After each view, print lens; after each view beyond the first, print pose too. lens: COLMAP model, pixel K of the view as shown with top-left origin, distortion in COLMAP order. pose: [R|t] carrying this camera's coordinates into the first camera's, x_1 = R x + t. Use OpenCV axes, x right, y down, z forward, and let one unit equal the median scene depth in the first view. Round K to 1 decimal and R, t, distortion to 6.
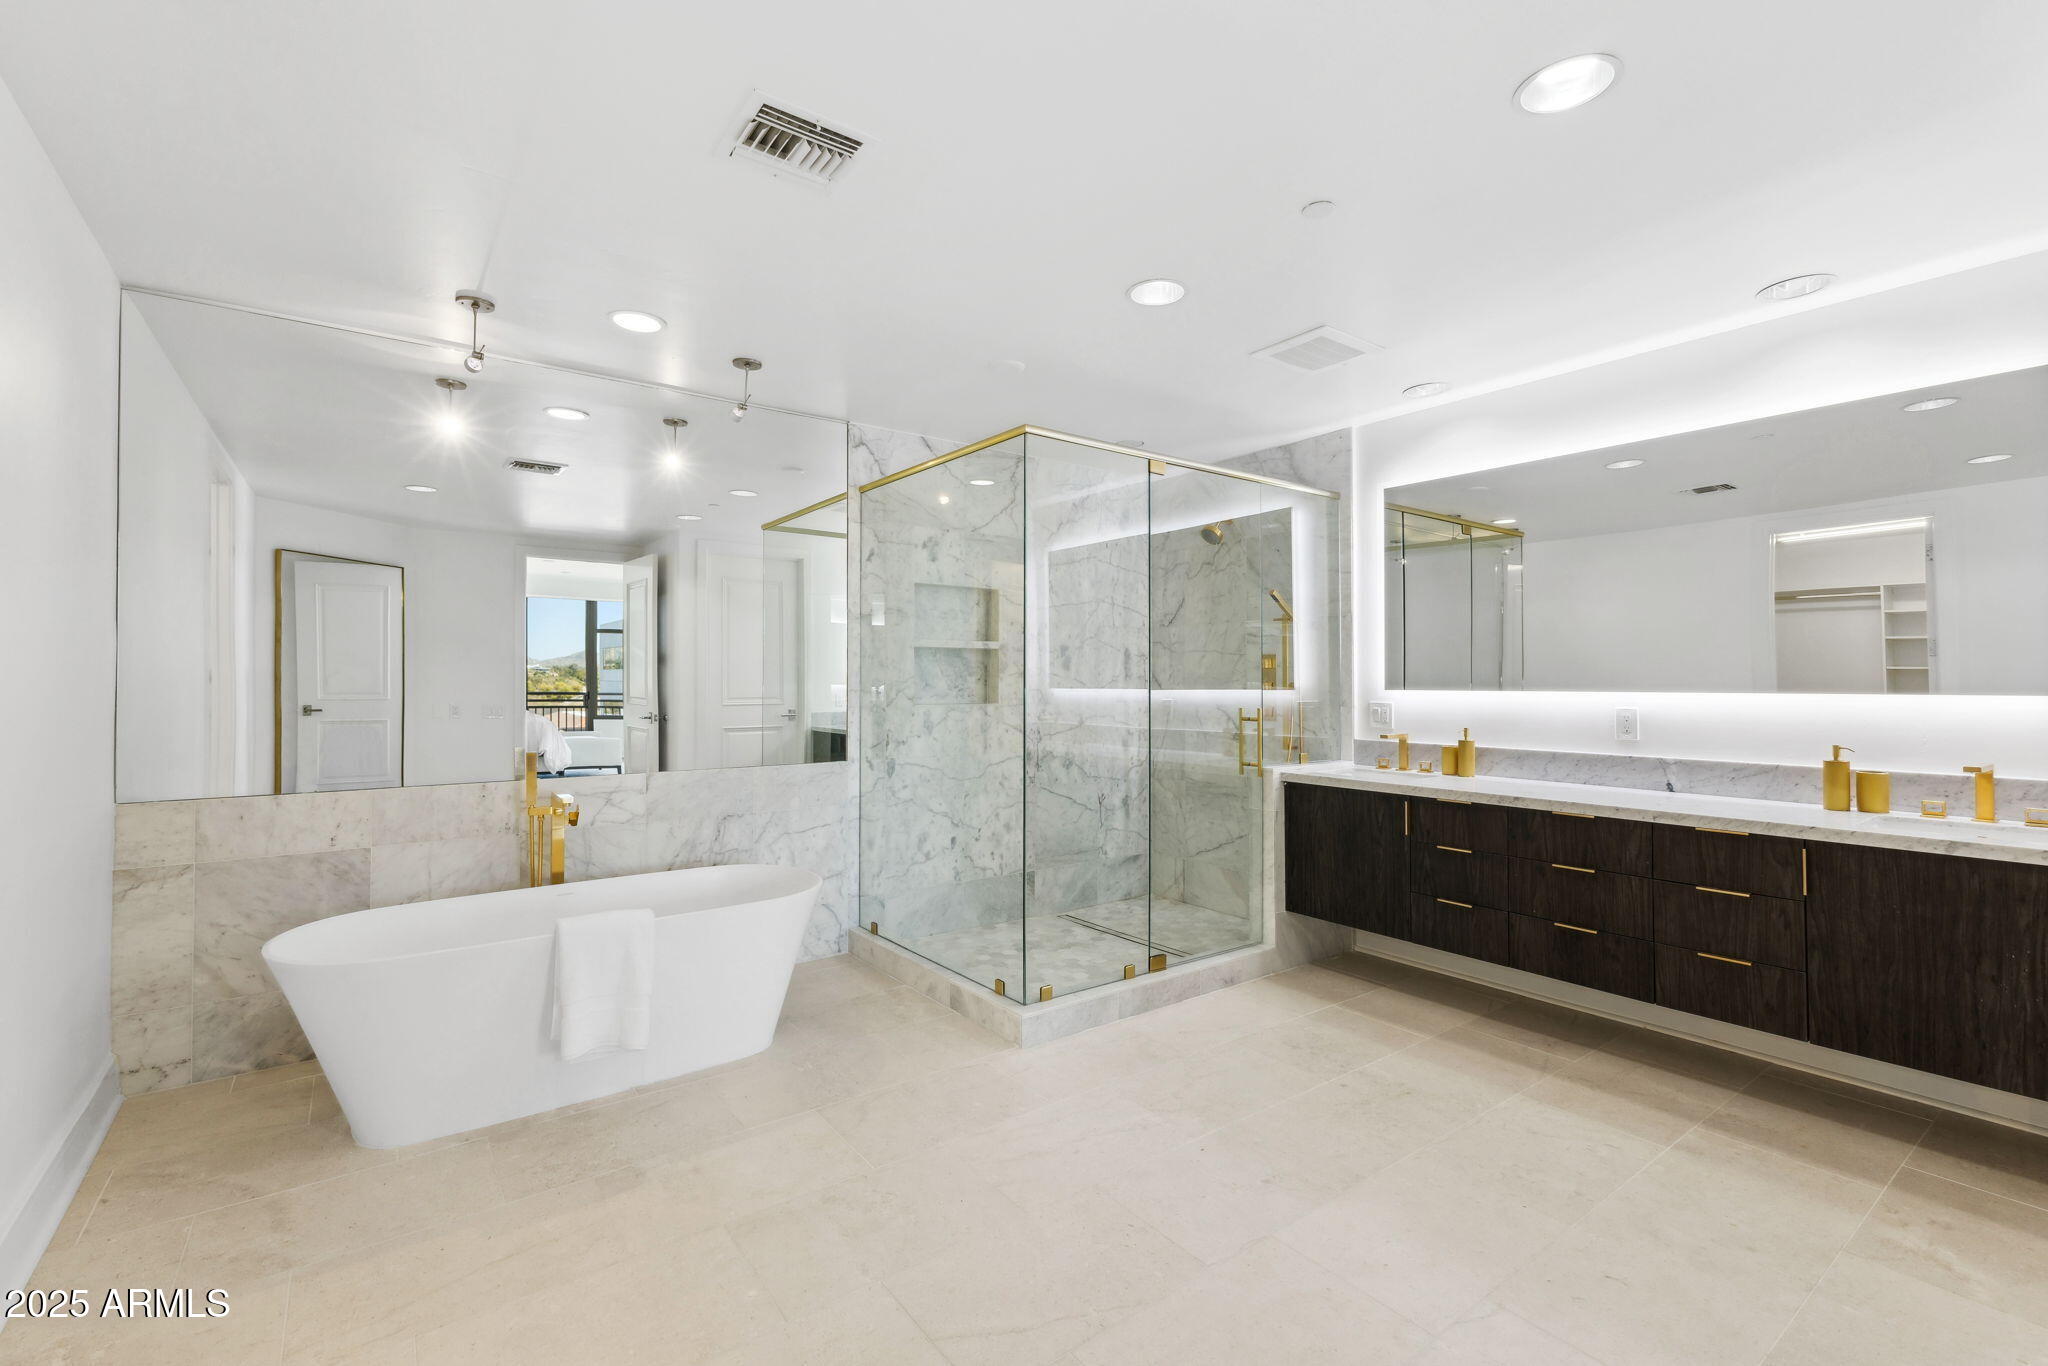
lens RADIAL K [[897.9, 0, 1024.0], [0, 897.9, 683.0], [0, 0, 1]] dist [0.010962, -0.000185]
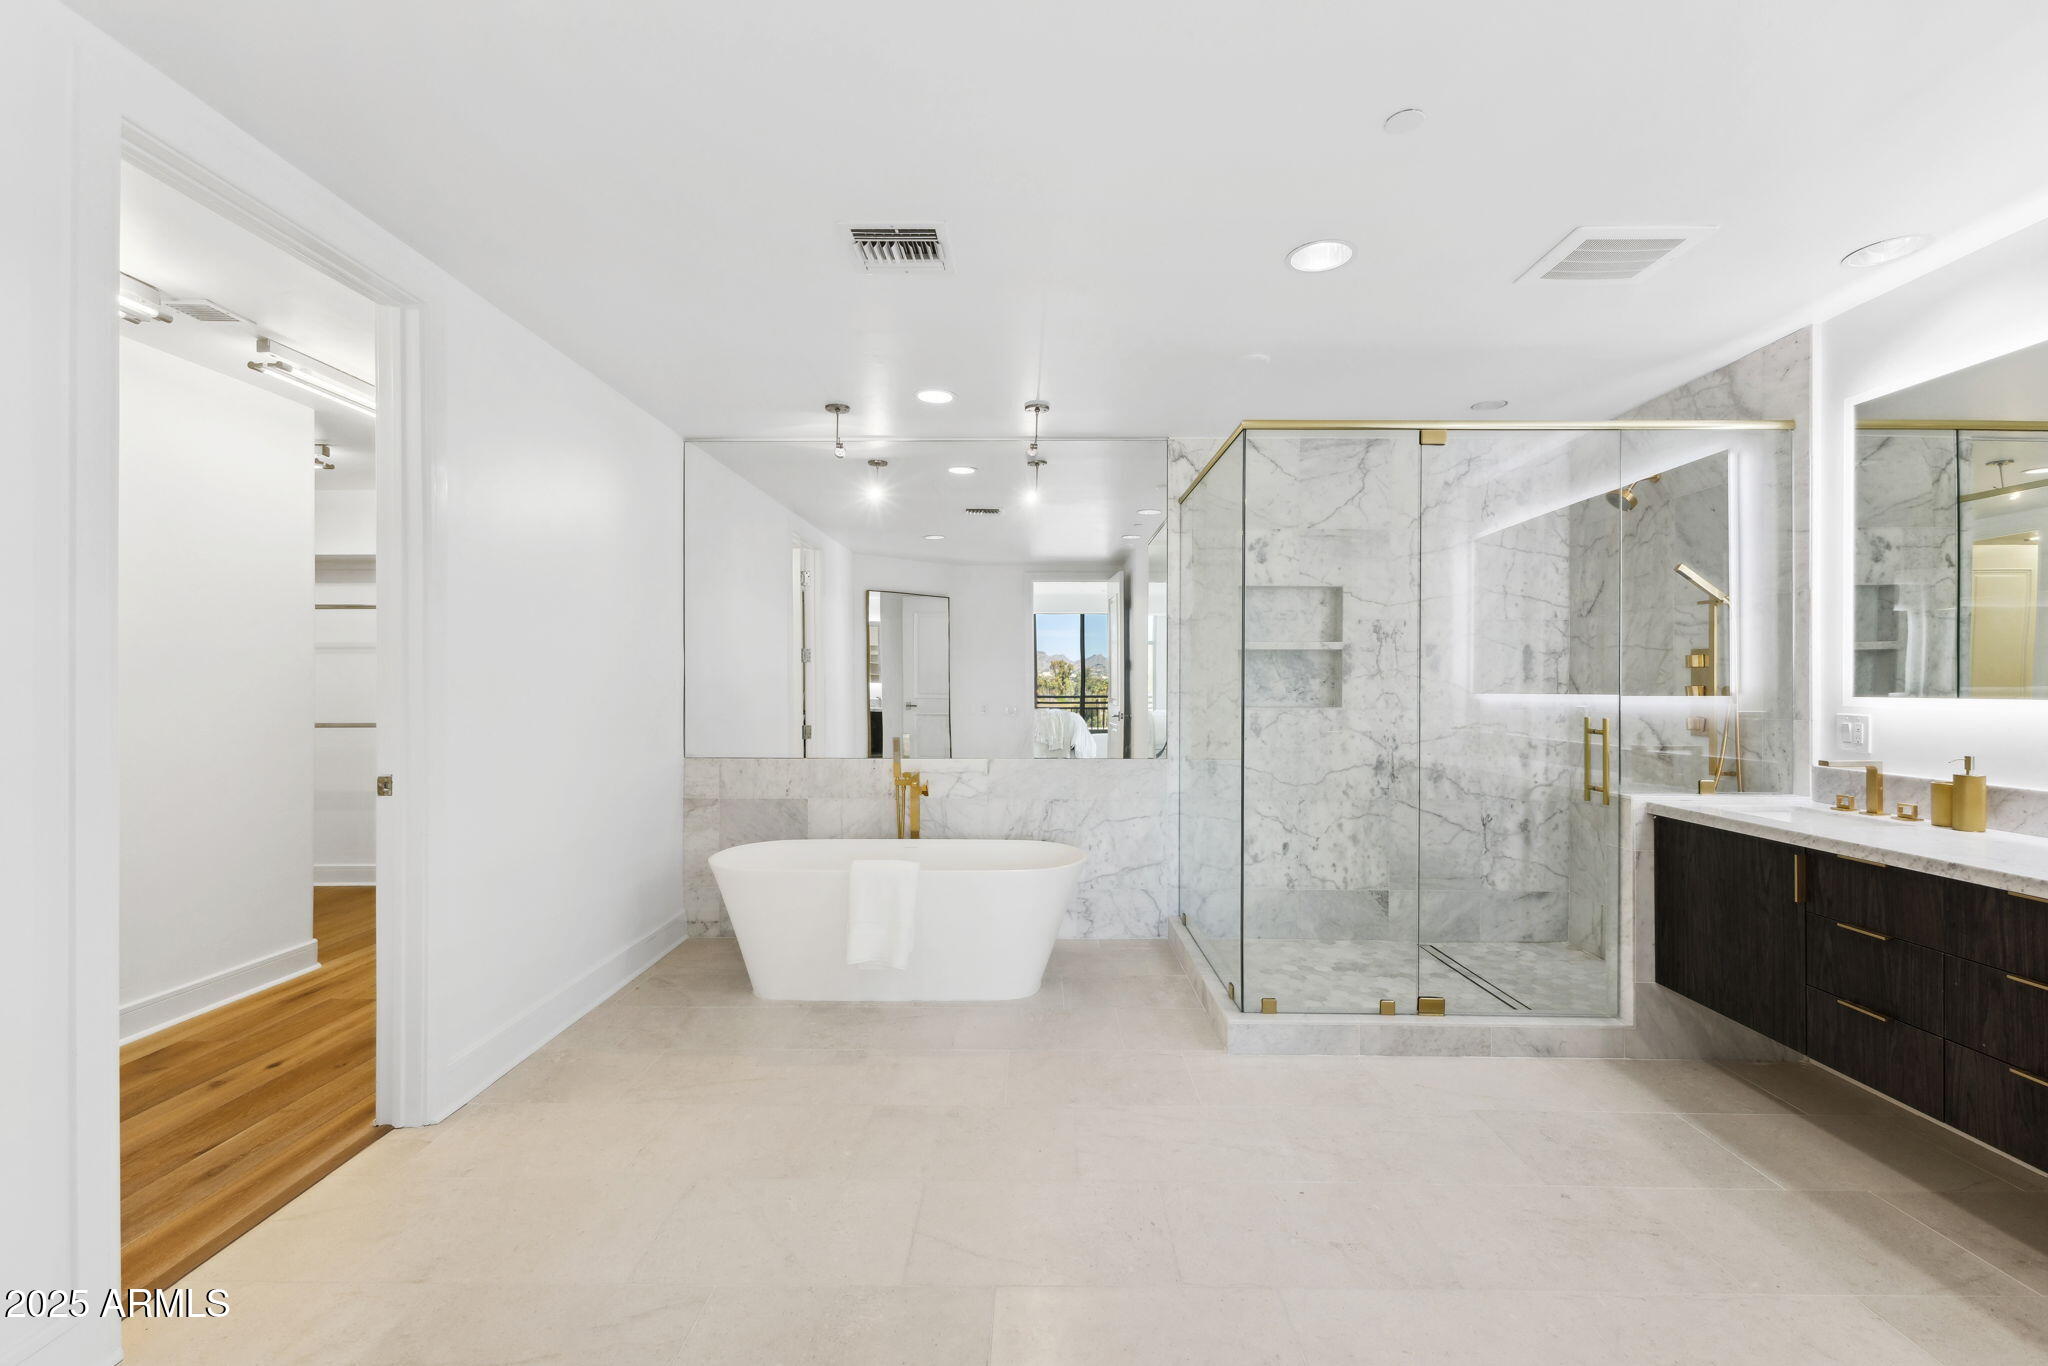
lens RADIAL K [[885.4, 0, 1026.0], [0, 885.4, 698.2], [0, 0, 1]] dist [0.009352, -0.000464]
pose [[0.796021, 0.011096, -0.605167, 0.302925], [-0.002642, 0.999886, 0.014858, 0.000167], [0.605263, -0.010228, 0.795960, 0.065885]]
